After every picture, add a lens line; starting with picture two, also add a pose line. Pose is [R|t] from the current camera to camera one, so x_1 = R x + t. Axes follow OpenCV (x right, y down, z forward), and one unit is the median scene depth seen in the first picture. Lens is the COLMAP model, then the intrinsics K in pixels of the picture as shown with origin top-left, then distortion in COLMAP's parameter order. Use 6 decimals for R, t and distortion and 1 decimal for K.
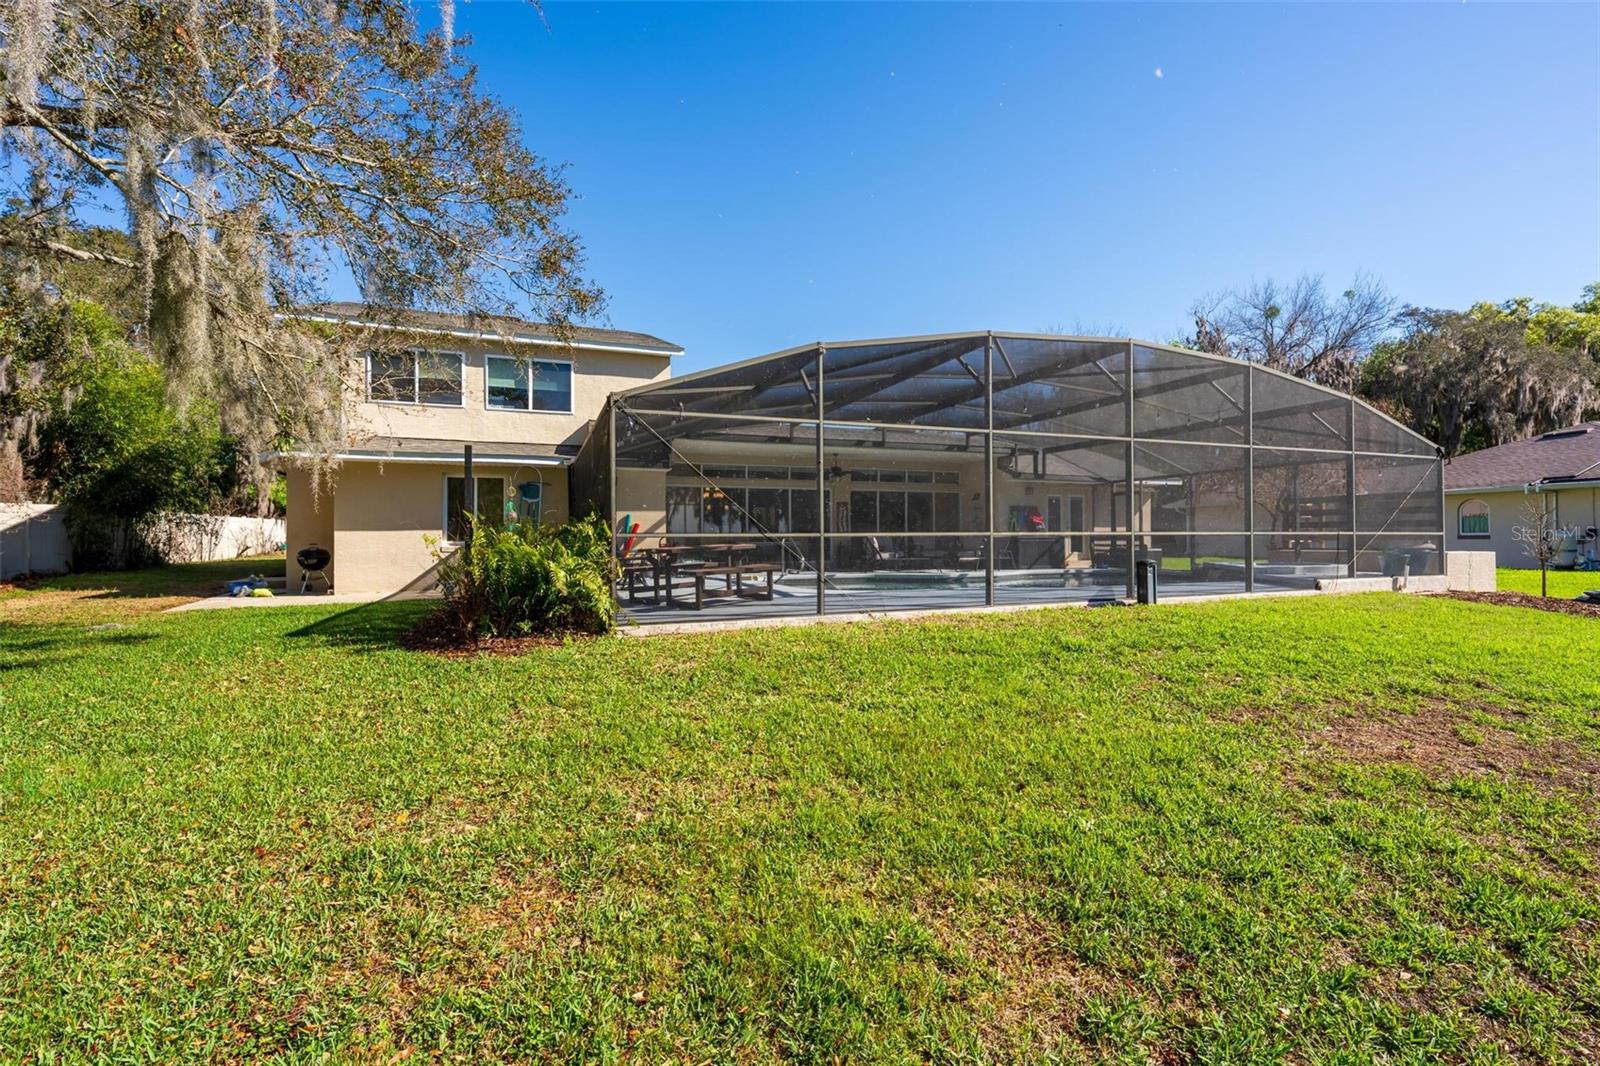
lens RADIAL K [[710.6, 0, 817.1], [0, 710.6, 537.0], [0, 0, 1]] dist [-0.002362, -0.000283]
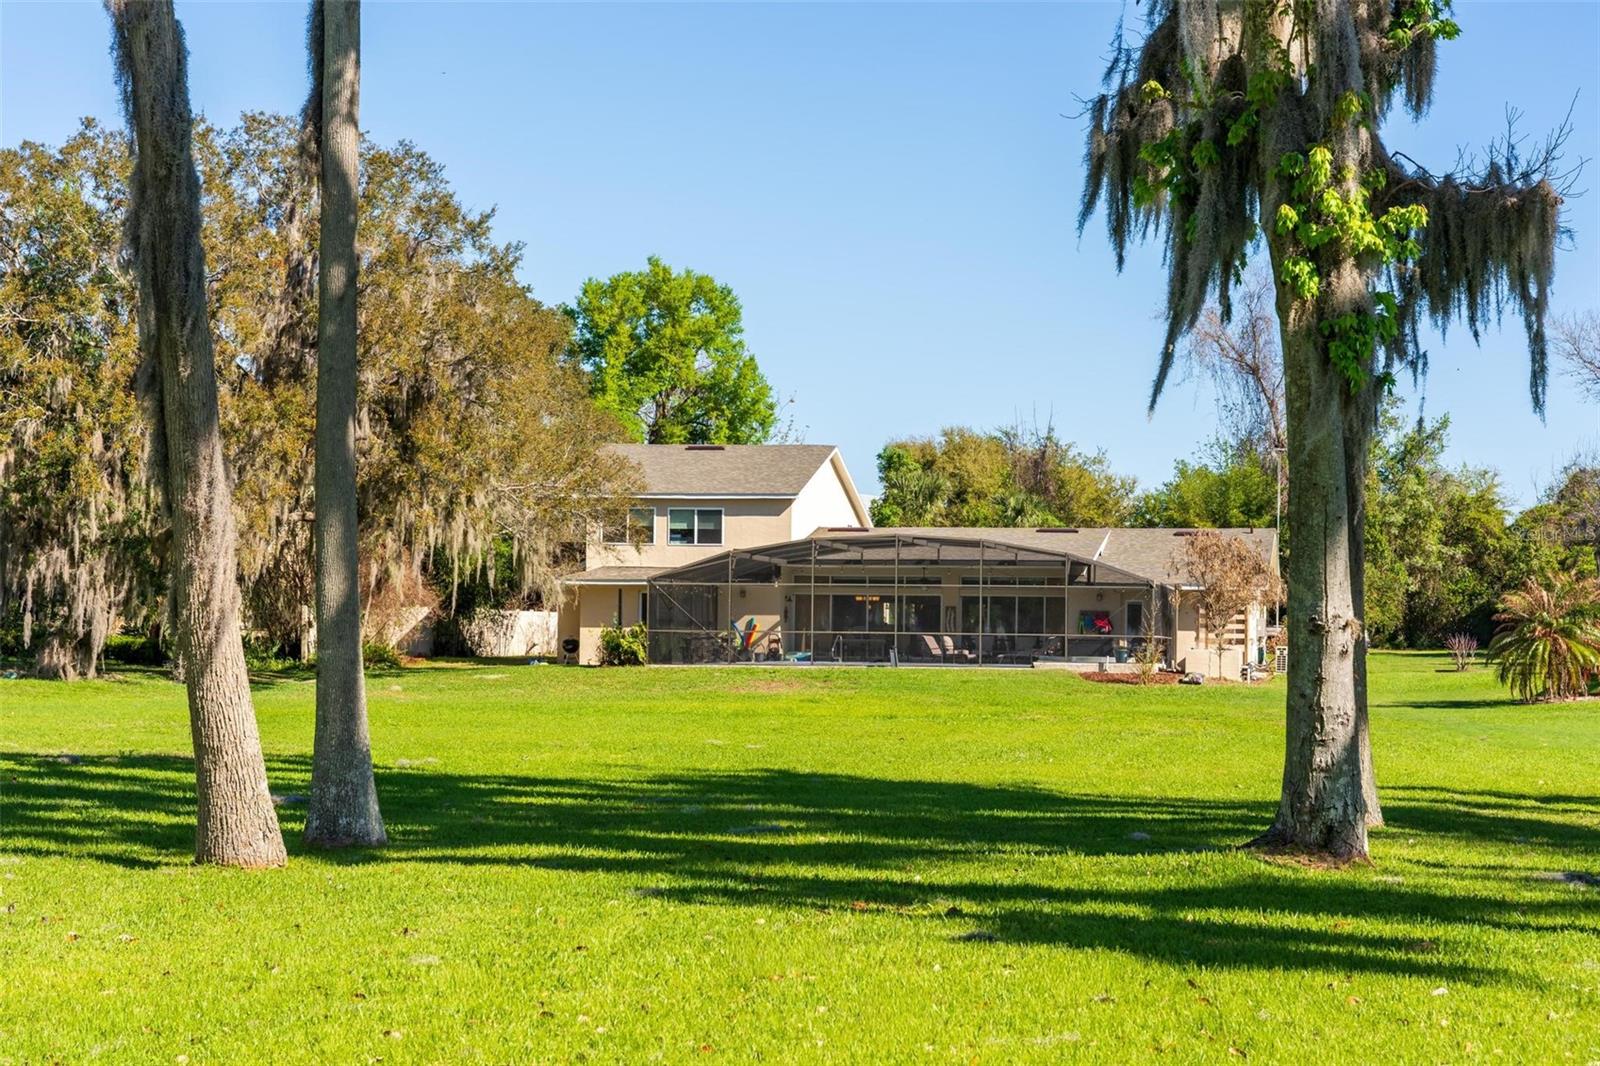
lens RADIAL K [[2776.6, 0, 798.5], [0, 2776.6, 530.7], [0, 0, 1]] dist [-0.046221, 0.000000]
pose [[0.837821, -0.009577, -0.545862, 2.704879], [-0.015880, 0.998996, -0.041899, 0.023609], [0.545715, 0.043772, 0.836827, -3.416739]]
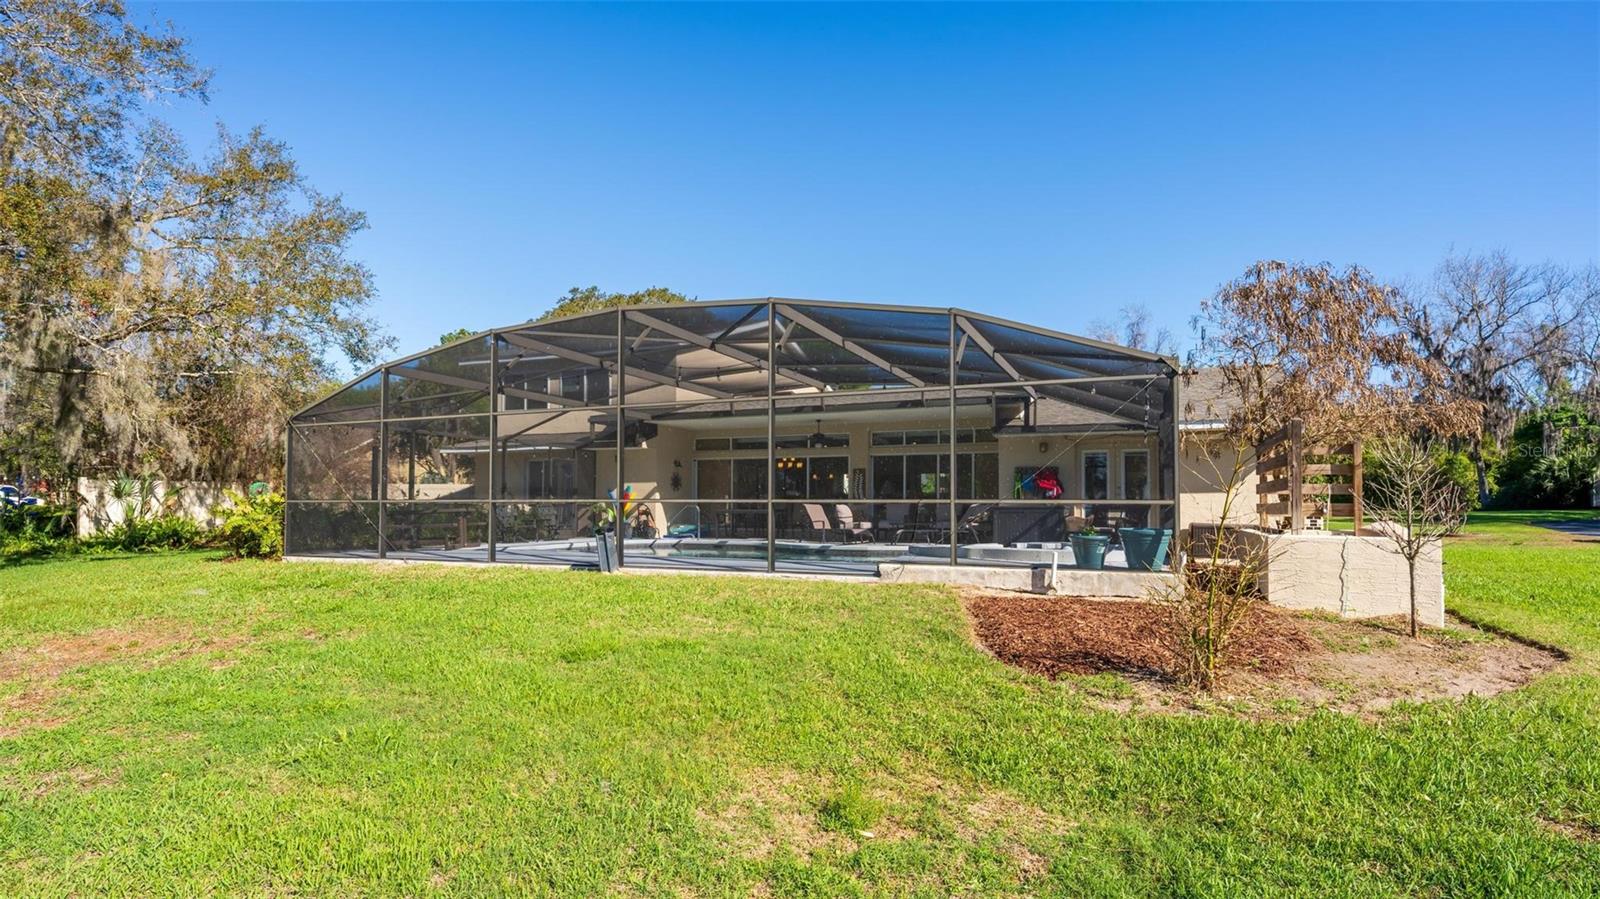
lens RADIAL K [[794.3, 0, 804.7], [0, 794.3, 466.4], [0, 0, 1]] dist [-0.002098, 0.000028]
pose [[0.713496, -0.029038, -0.700057, 0.867955], [-0.006229, 0.998838, -0.047779, -0.001188], [0.700631, 0.038451, 0.712487, 0.238389]]
